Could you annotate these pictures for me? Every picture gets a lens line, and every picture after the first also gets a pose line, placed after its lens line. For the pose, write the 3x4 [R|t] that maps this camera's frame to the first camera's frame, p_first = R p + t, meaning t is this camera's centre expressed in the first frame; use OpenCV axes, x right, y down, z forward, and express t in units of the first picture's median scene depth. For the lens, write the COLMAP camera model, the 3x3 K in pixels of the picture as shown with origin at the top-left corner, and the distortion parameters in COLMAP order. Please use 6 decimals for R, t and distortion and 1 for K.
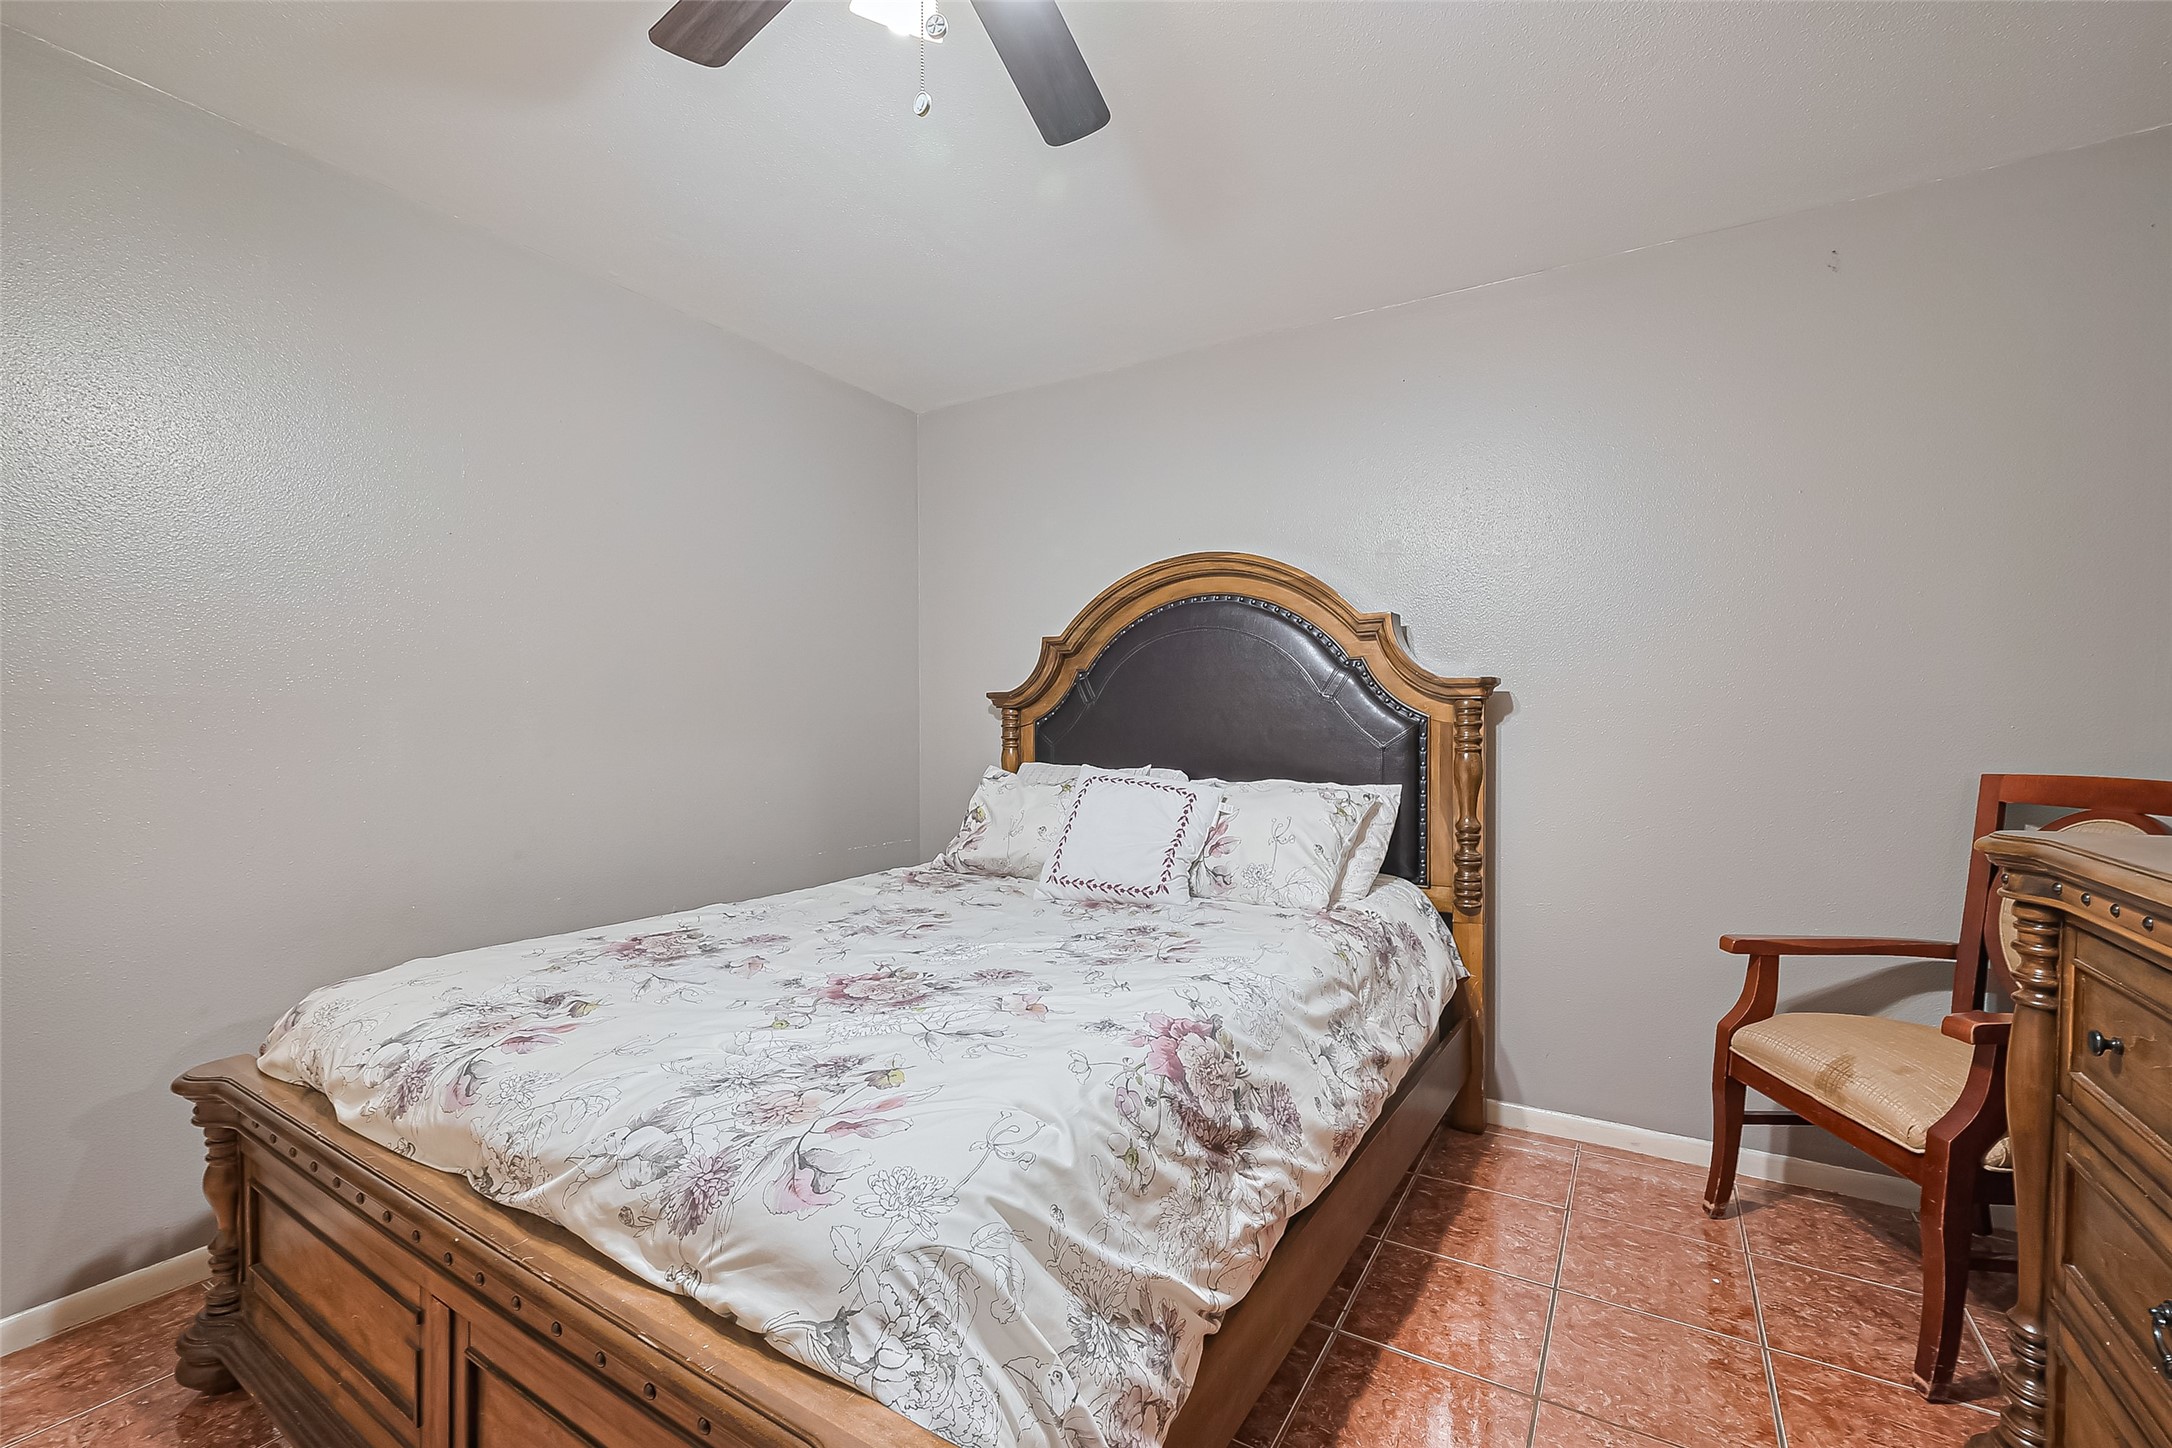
lens RADIAL K [[861.1, 0, 1095.4], [0, 861.1, 728.8], [0, 0, 1]] dist [0.001236, 0.000157]
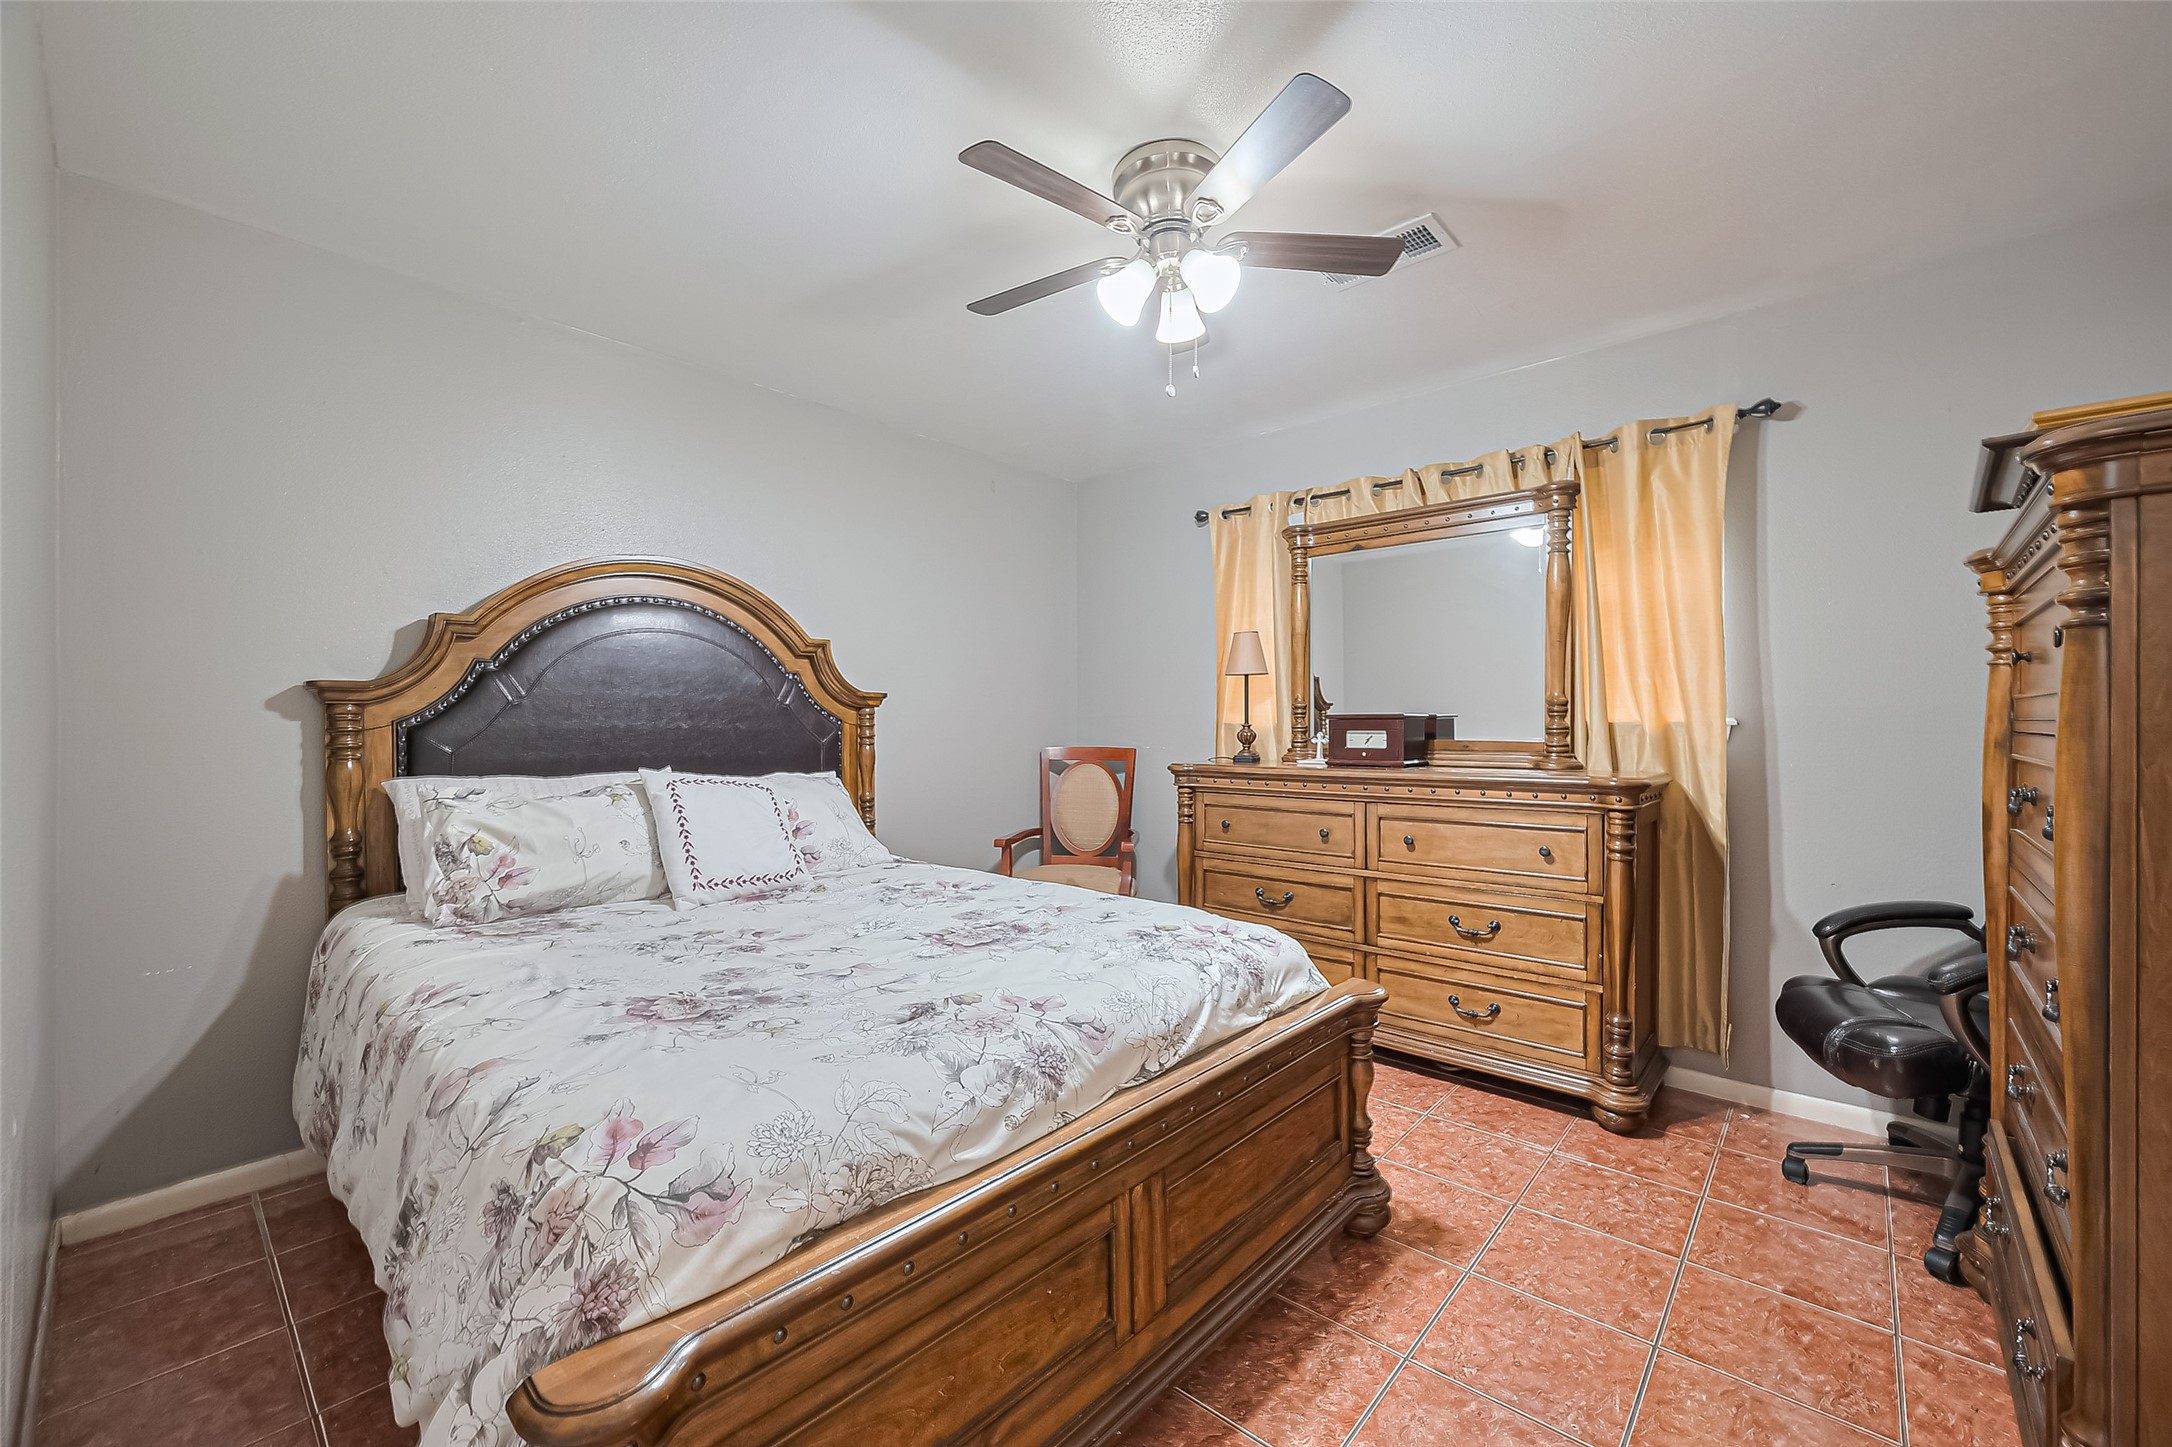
lens RADIAL K [[861.1, 0, 1095.4], [0, 861.1, 728.3], [0, 0, 1]] dist [0.001236, 0.000157]
pose [[0.196264, -0.003011, 0.980547, -0.946767], [0.009737, 0.999952, 0.001122, 0.000653], [-0.980503, 0.009328, 0.196283, 0.383331]]
